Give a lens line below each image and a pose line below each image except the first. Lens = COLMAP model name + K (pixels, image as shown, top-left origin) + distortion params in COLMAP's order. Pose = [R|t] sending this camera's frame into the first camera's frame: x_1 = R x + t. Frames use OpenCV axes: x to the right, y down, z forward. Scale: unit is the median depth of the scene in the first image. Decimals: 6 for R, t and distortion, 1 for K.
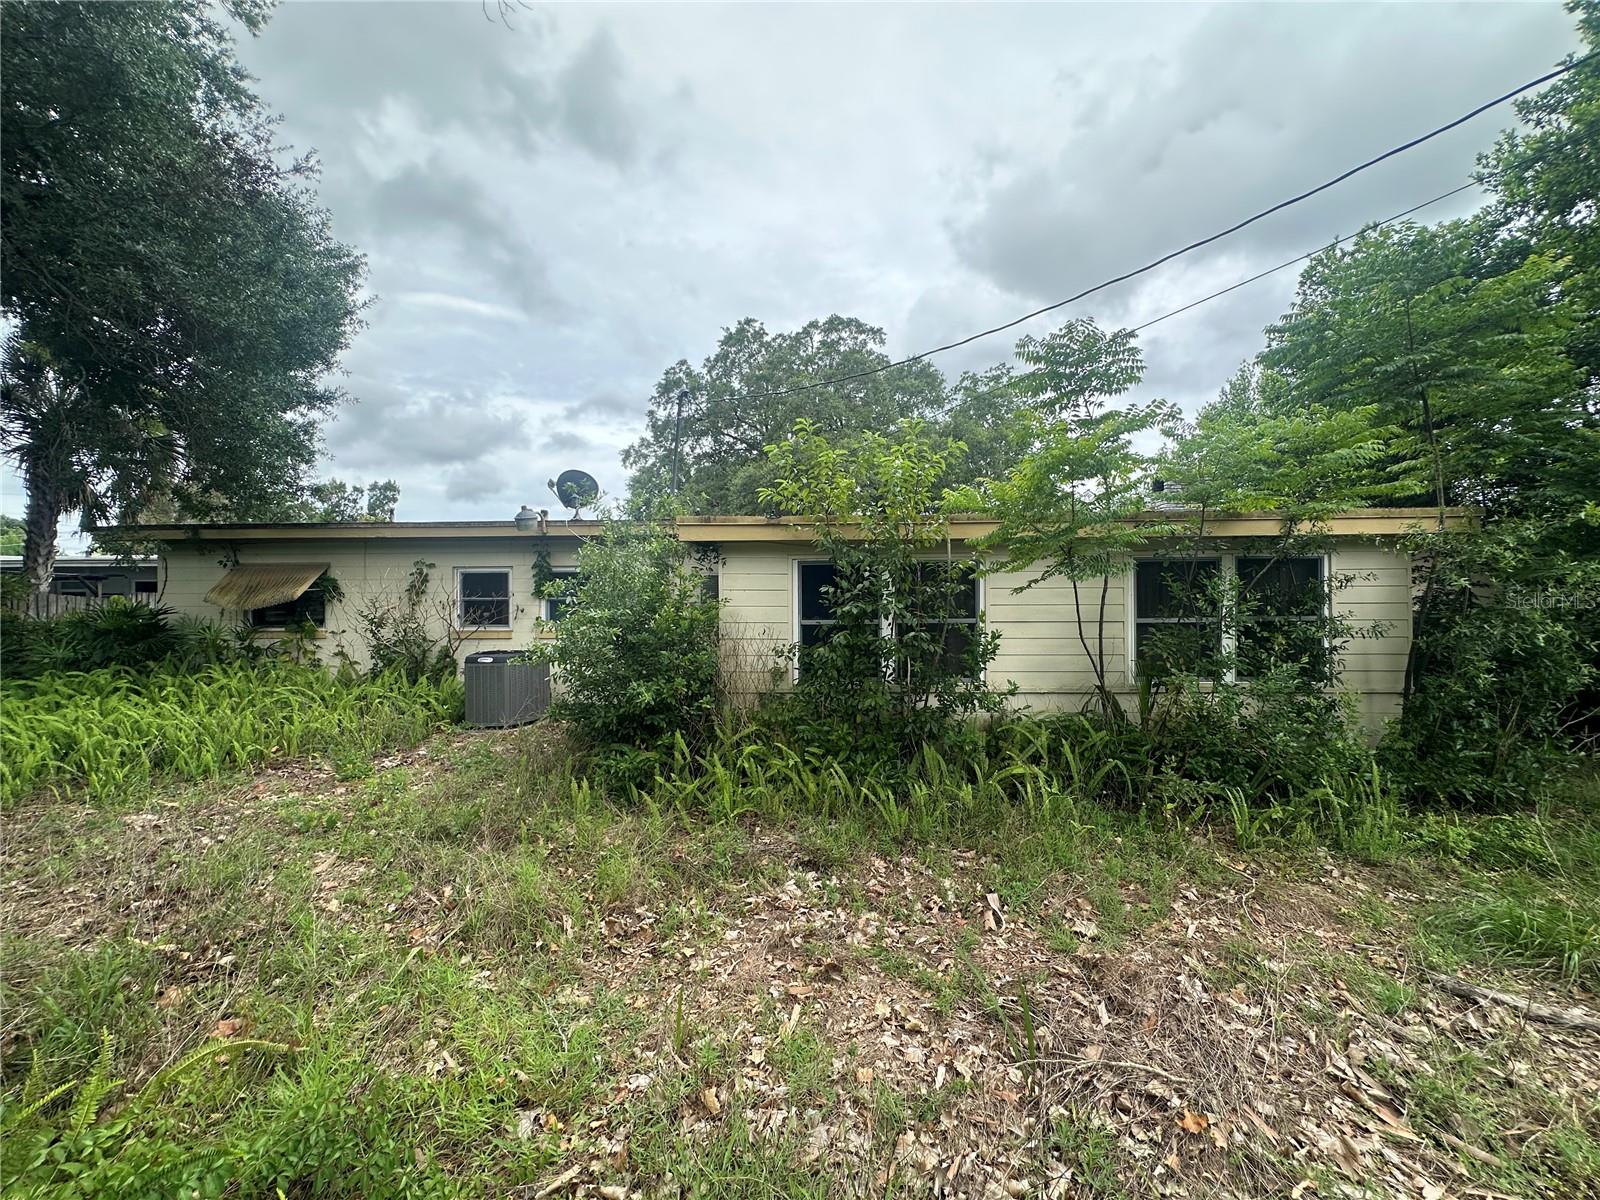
lens RADIAL K [[642.2, 0, 792.1], [0, 642.2, 589.3], [0, 0, 1]] dist [0.002298, 0.000114]
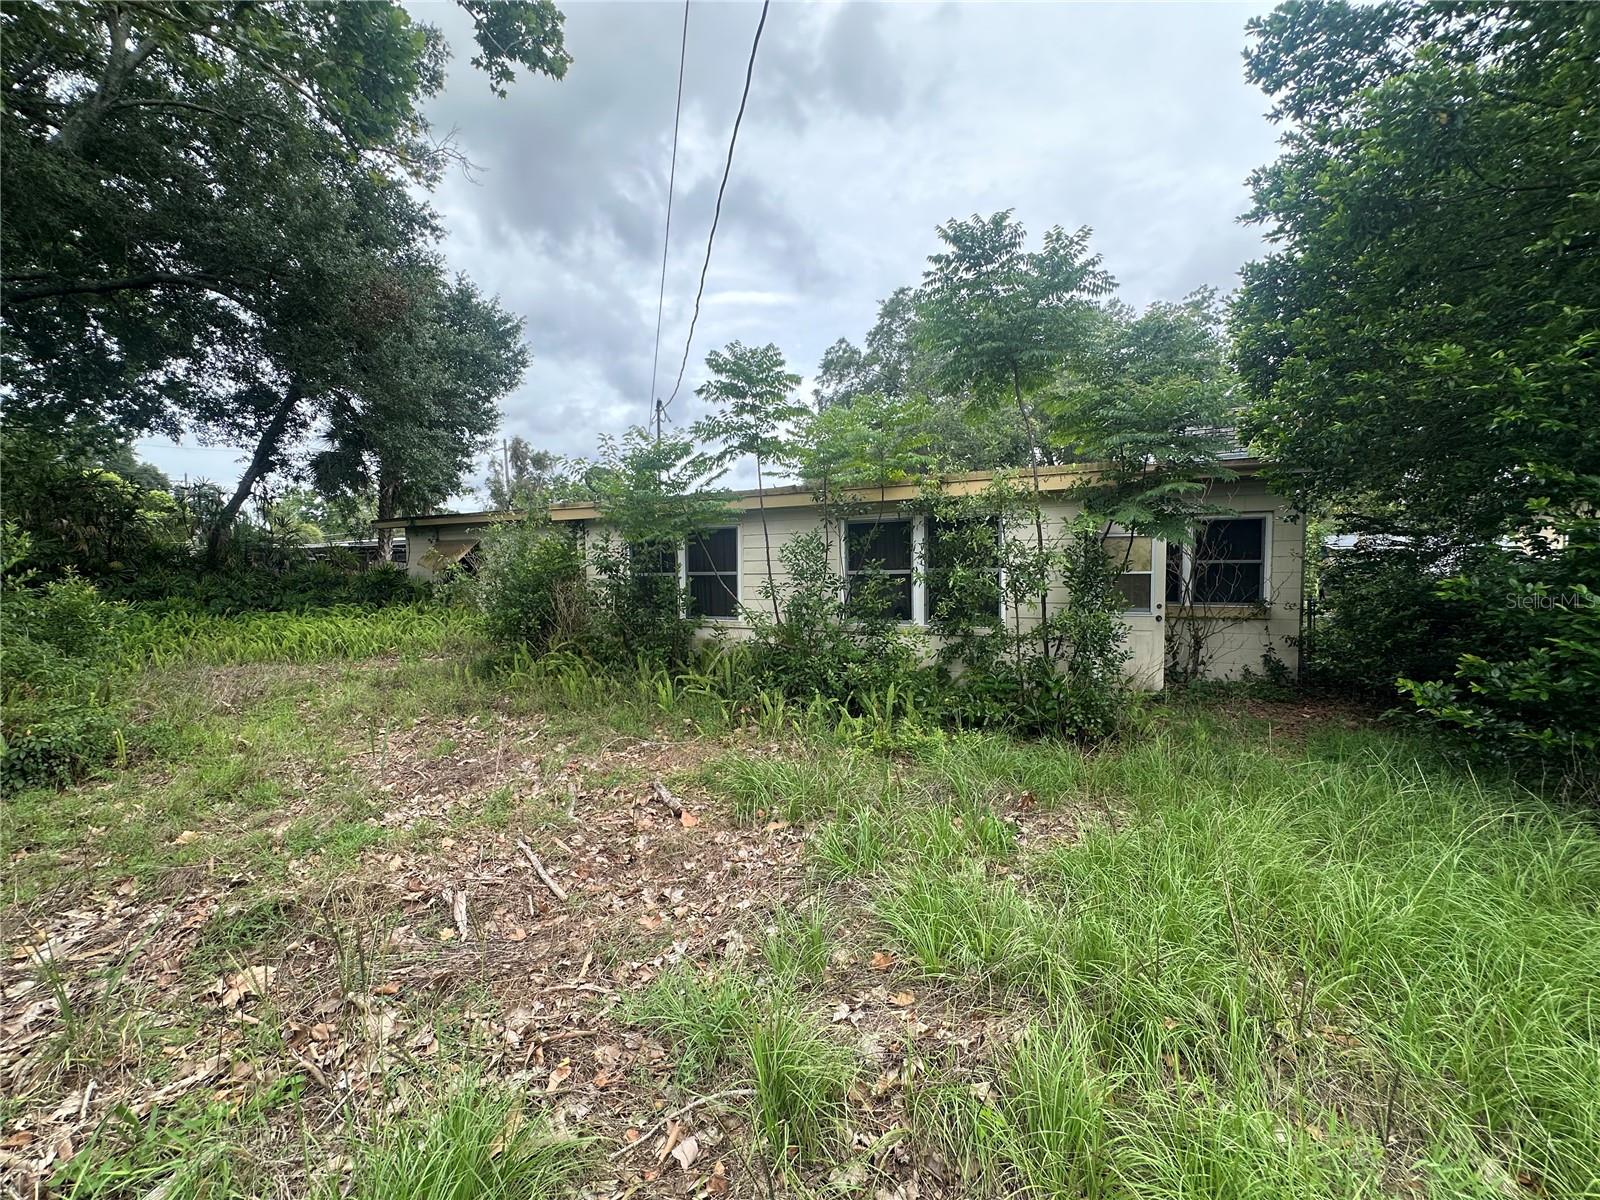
lens RADIAL K [[642.2, 0, 808.8], [0, 642.2, 611.0], [0, 0, 1]] dist [0.002298, 0.000114]
pose [[0.927766, 0.020734, -0.372585, 0.182218], [0.010826, 0.996539, 0.082415, 0.004239], [0.373004, -0.080495, 0.924331, -0.036603]]
